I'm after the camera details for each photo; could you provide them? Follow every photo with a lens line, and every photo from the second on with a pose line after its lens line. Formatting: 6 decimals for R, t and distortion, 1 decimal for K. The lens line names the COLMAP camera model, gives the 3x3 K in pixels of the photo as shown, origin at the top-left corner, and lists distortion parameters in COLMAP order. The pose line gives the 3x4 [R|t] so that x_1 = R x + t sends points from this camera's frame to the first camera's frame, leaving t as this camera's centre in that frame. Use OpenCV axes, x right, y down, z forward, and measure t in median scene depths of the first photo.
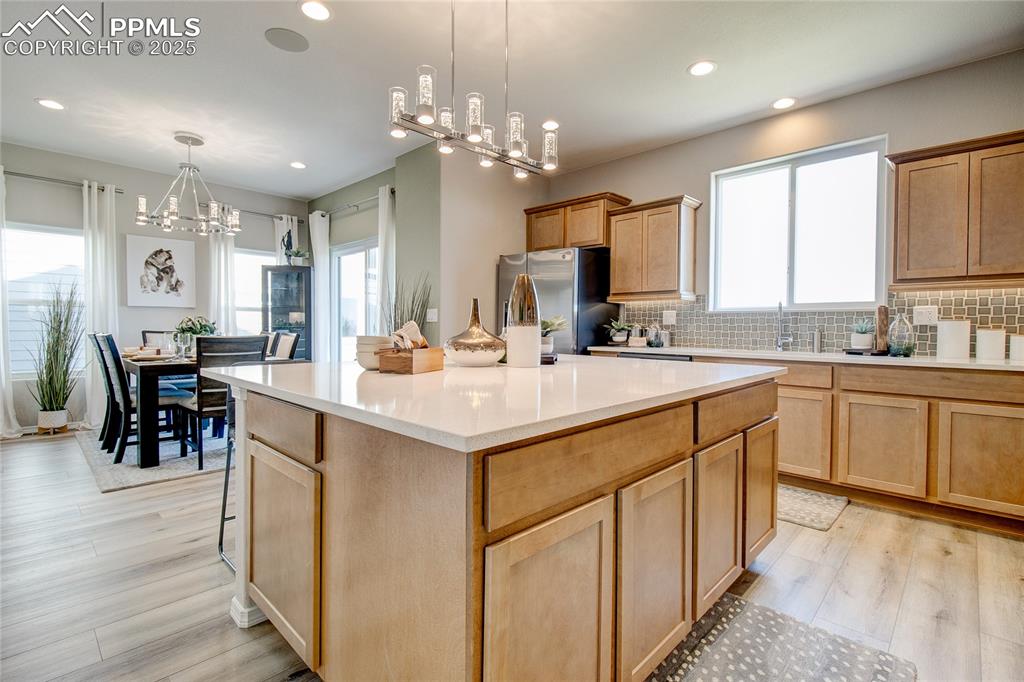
lens RADIAL K [[480.4, 0, 522.0], [0, 480.4, 334.3], [0, 0, 1]] dist [0.021857, -0.005830]
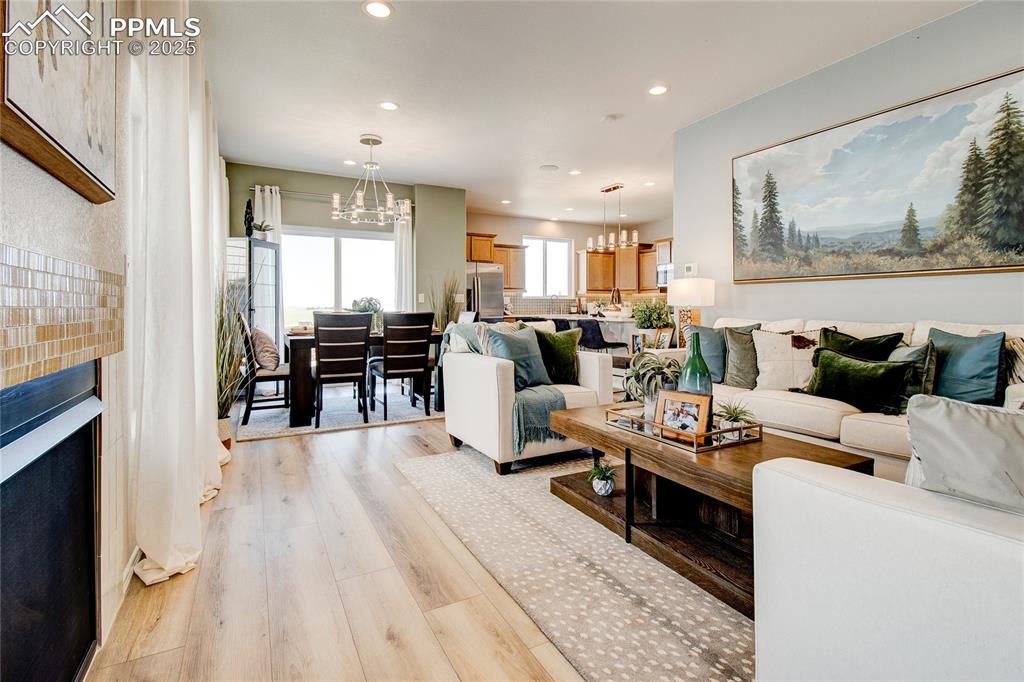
lens RADIAL K [[480.4, 0, 517.4], [0, 480.4, 307.0], [0, 0, 1]] dist [0.021857, -0.005830]
pose [[0.313669, -0.012078, 0.949456, -2.197772], [0.021280, 0.999757, 0.005687, -0.024596], [-0.949294, 0.018420, 0.313850, 0.431818]]
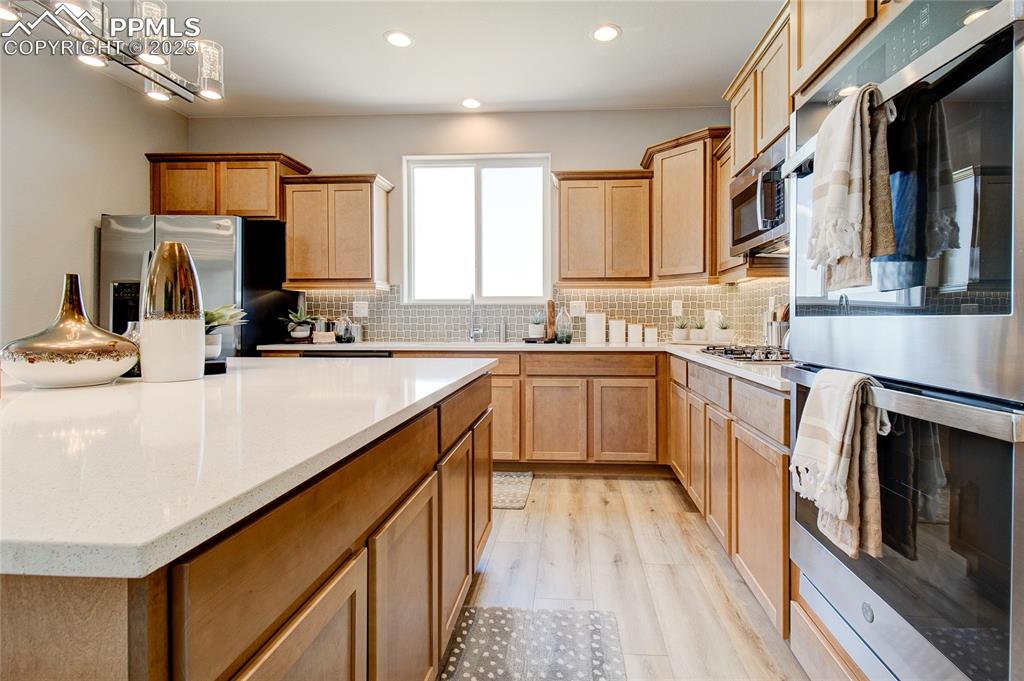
lens RADIAL K [[480.4, 0, 510.6], [0, 480.4, 321.7], [0, 0, 1]] dist [0.021857, -0.005830]
pose [[0.766761, -0.009287, 0.641866, -0.069600], [0.016066, 0.999860, -0.004725, -0.003160], [-0.641732, 0.013935, 0.766802, 0.180740]]
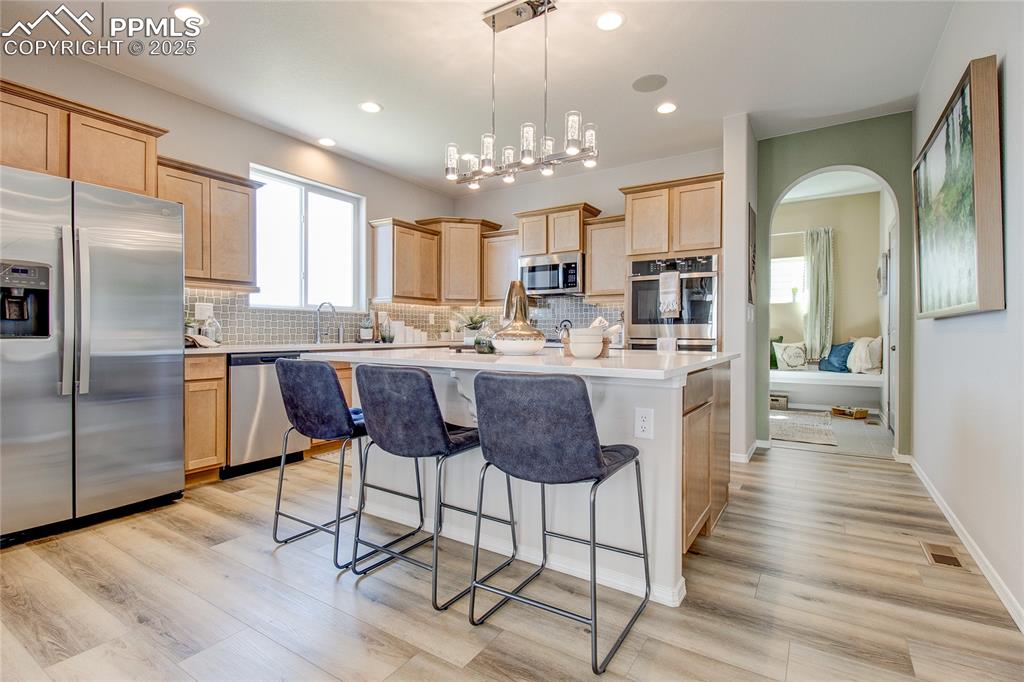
lens RADIAL K [[480.4, 0, 517.9], [0, 480.4, 332.4], [0, 0, 1]] dist [0.021857, -0.005830]
pose [[-0.189174, -0.011708, 0.981874, -0.847269], [0.010226, 0.999851, 0.013892, -0.005531], [-0.981890, 0.012668, -0.189026, 0.848705]]
